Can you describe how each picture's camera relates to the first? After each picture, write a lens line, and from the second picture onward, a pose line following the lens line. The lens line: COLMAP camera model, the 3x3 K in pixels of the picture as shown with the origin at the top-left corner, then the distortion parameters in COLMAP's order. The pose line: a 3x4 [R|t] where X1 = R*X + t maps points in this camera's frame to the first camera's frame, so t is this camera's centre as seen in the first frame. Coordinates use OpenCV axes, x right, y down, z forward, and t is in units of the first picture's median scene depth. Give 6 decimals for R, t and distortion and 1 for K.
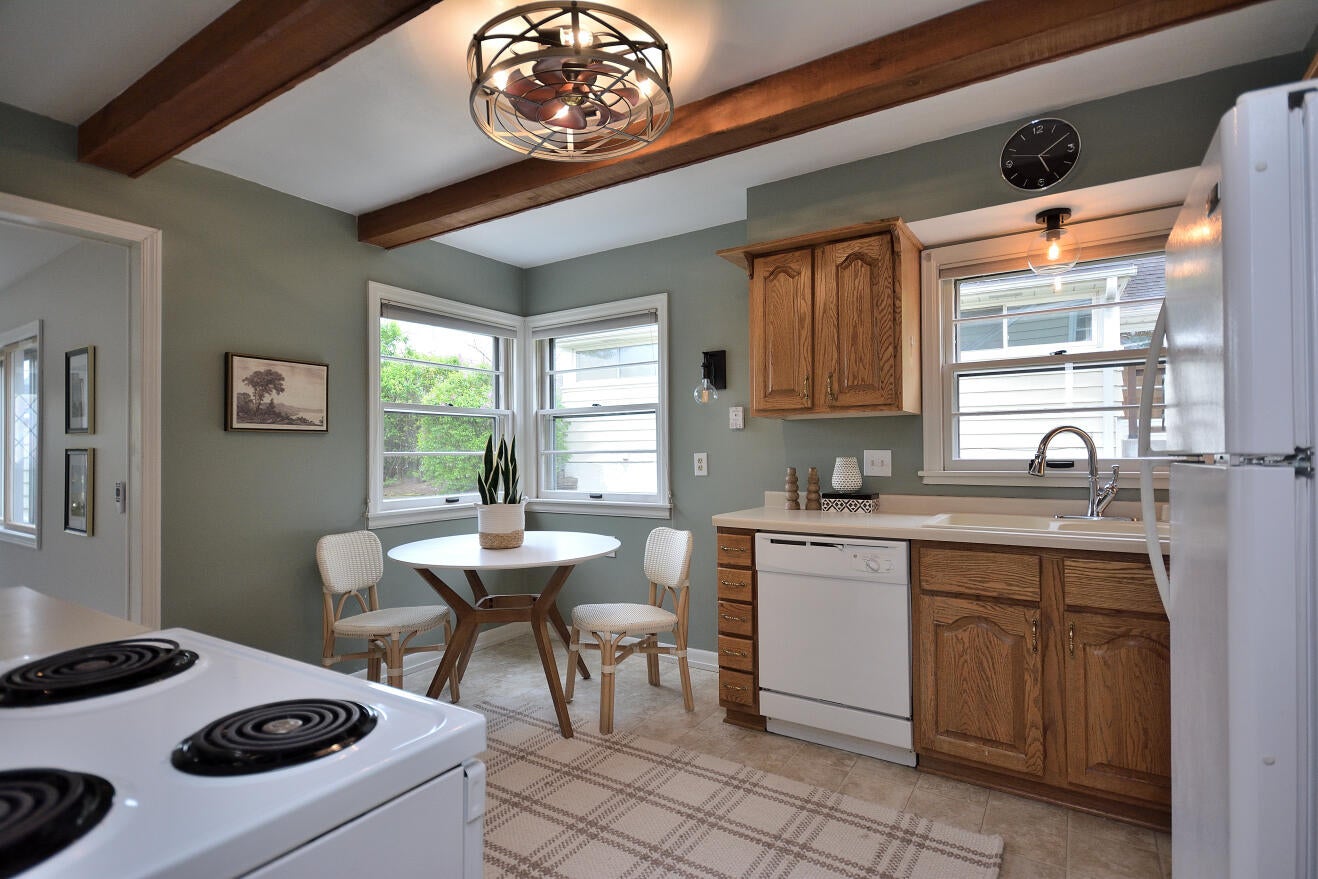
lens RADIAL K [[654.5, 0, 659.0], [0, 654.5, 439.5], [0, 0, 1]] dist [0.000442, 0.000066]
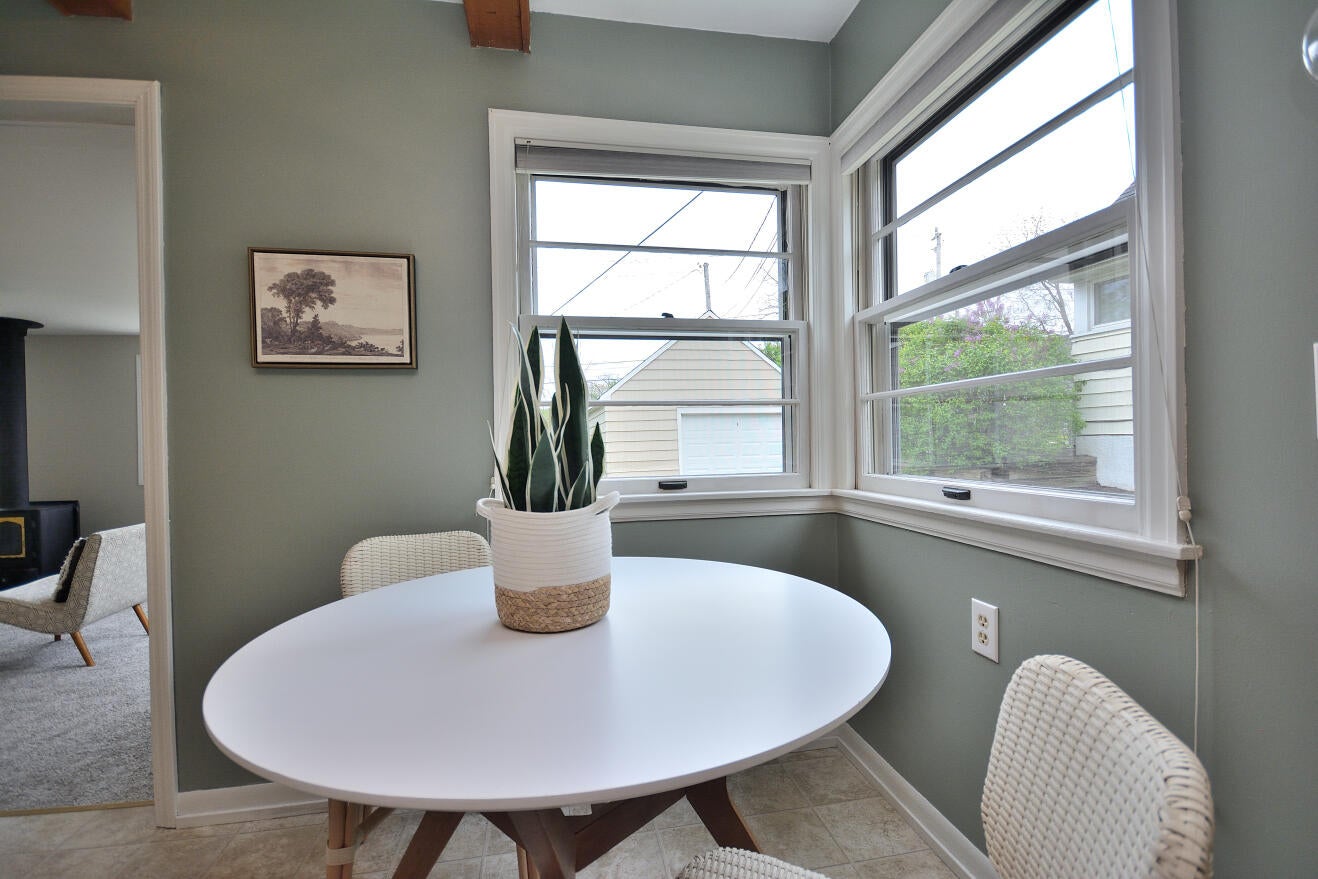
lens RADIAL K [[593.6, 0, 659.0], [0, 593.6, 439.5], [0, 0, 1]] dist [0.012560, -0.000033]
pose [[0.683550, -0.004120, -0.729892, 0.059843], [0.026301, 0.999474, 0.018989, 0.055475], [0.729430, -0.032177, 0.683299, 0.822620]]
